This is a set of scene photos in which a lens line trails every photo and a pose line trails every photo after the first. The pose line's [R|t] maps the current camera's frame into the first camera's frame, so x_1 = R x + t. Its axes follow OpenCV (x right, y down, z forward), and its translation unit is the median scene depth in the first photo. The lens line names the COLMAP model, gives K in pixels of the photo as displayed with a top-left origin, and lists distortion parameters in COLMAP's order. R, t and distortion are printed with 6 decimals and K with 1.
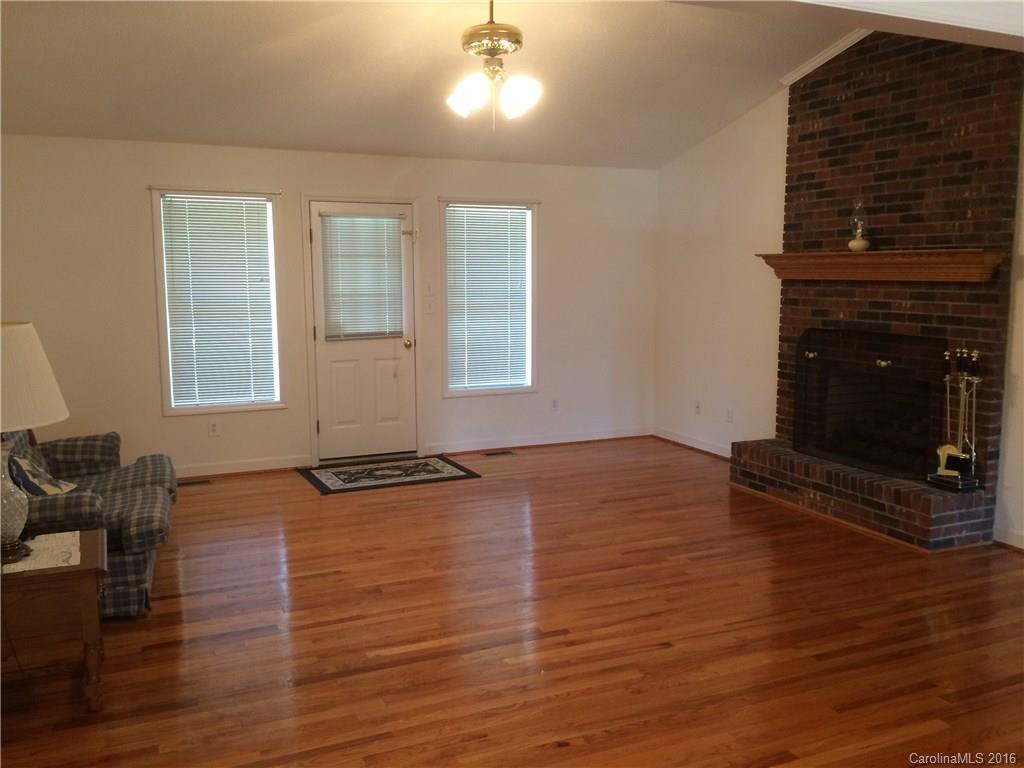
lens RADIAL K [[882.1, 0, 508.7], [0, 882.1, 381.0], [0, 0, 1]] dist [0.056165, -0.054011]
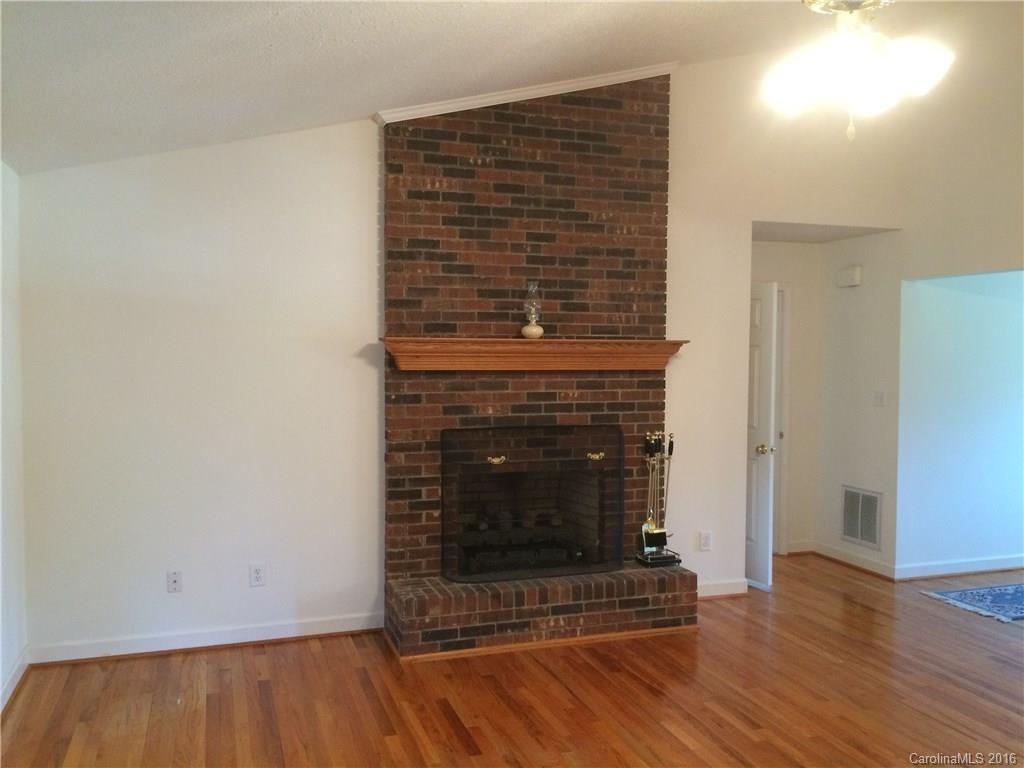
lens RADIAL K [[882.1, 0, 513.0], [0, 882.1, 384.8], [0, 0, 1]] dist [0.056165, -0.054011]
pose [[0.090678, -0.036344, 0.995217, -0.519946], [0.122266, 0.992180, 0.025093, -0.128756], [-0.988346, 0.119406, 0.094412, 0.976546]]
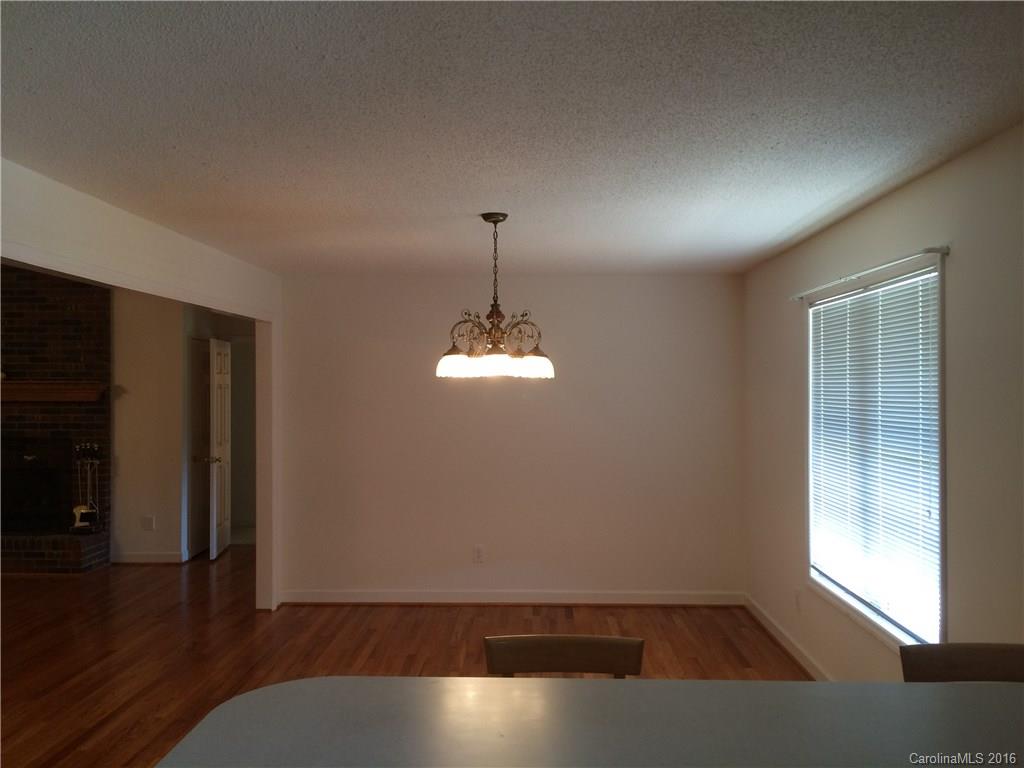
lens RADIAL K [[882.1, 0, 509.9], [0, 882.1, 385.4], [0, 0, 1]] dist [0.056165, -0.054011]
pose [[0.436017, 0.000200, 0.899938, -0.539861], [0.112416, 0.992155, -0.054686, 0.030203], [-0.892889, 0.125011, 0.432574, -0.338618]]
